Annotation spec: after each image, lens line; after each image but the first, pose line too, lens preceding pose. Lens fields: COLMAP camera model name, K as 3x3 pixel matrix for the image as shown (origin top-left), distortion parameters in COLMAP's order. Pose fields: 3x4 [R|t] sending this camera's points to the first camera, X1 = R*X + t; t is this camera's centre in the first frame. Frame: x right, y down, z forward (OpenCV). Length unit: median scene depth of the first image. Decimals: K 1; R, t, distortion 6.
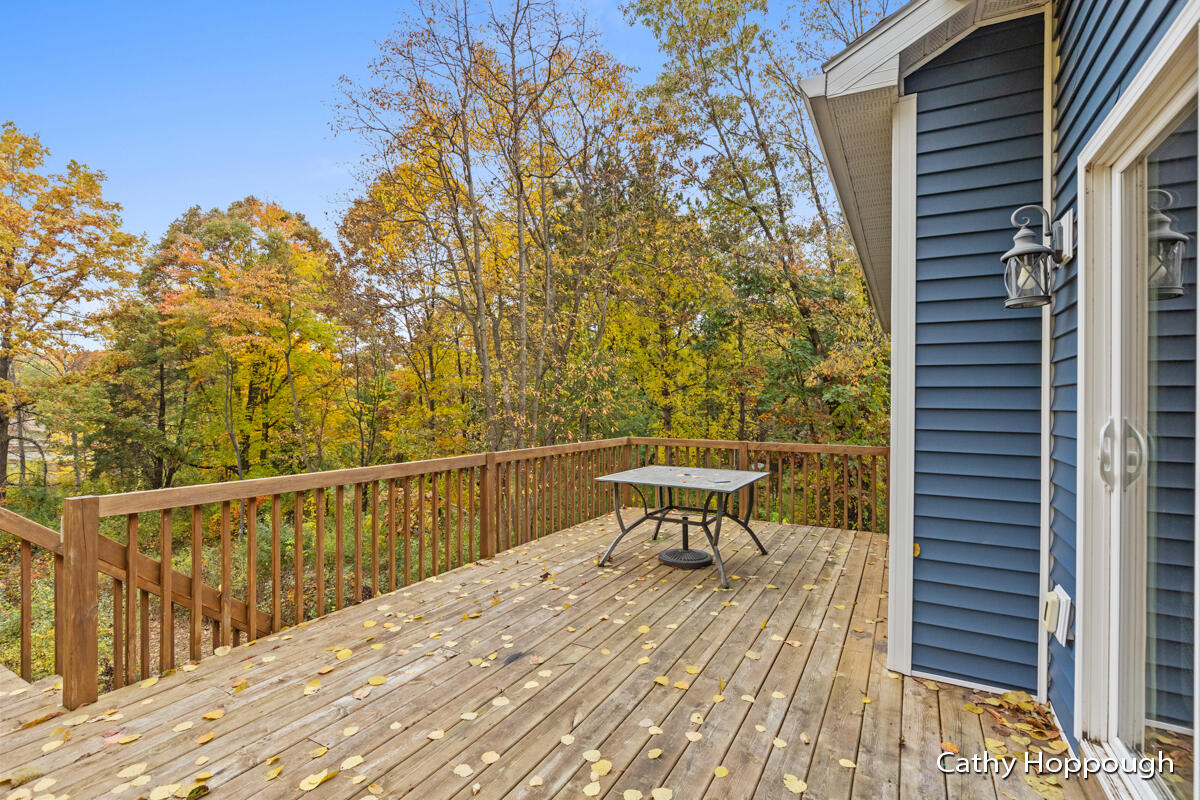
lens RADIAL K [[577.8, 0, 598.7], [0, 577.8, 404.4], [0, 0, 1]] dist [0.000491, 0.000199]
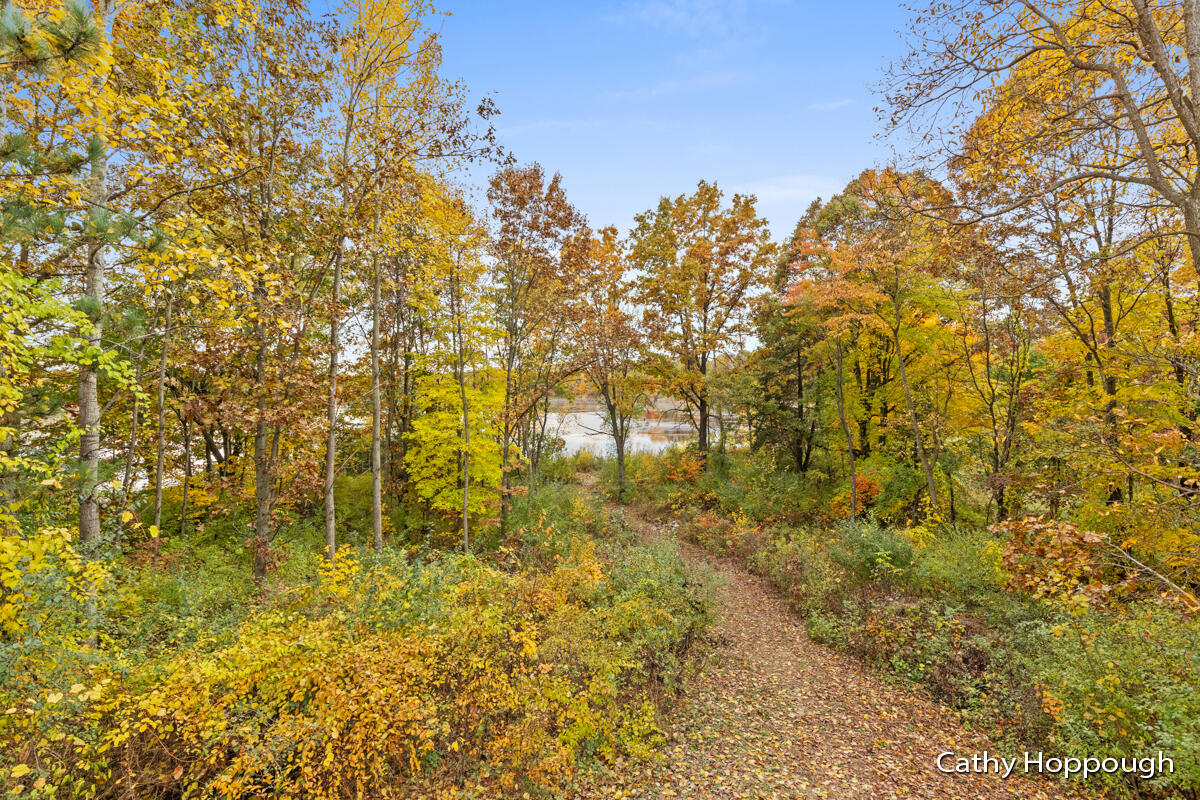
lens RADIAL K [[548.2, 0, 597.9], [0, 548.2, 397.6], [0, 0, 1]] dist [0.004122, 0.000461]
pose [[0.488178, -0.000417, -0.872744, -0.026635], [0.015877, 0.999839, 0.008403, 0.000874], [0.872599, -0.017959, 0.488106, 0.165612]]
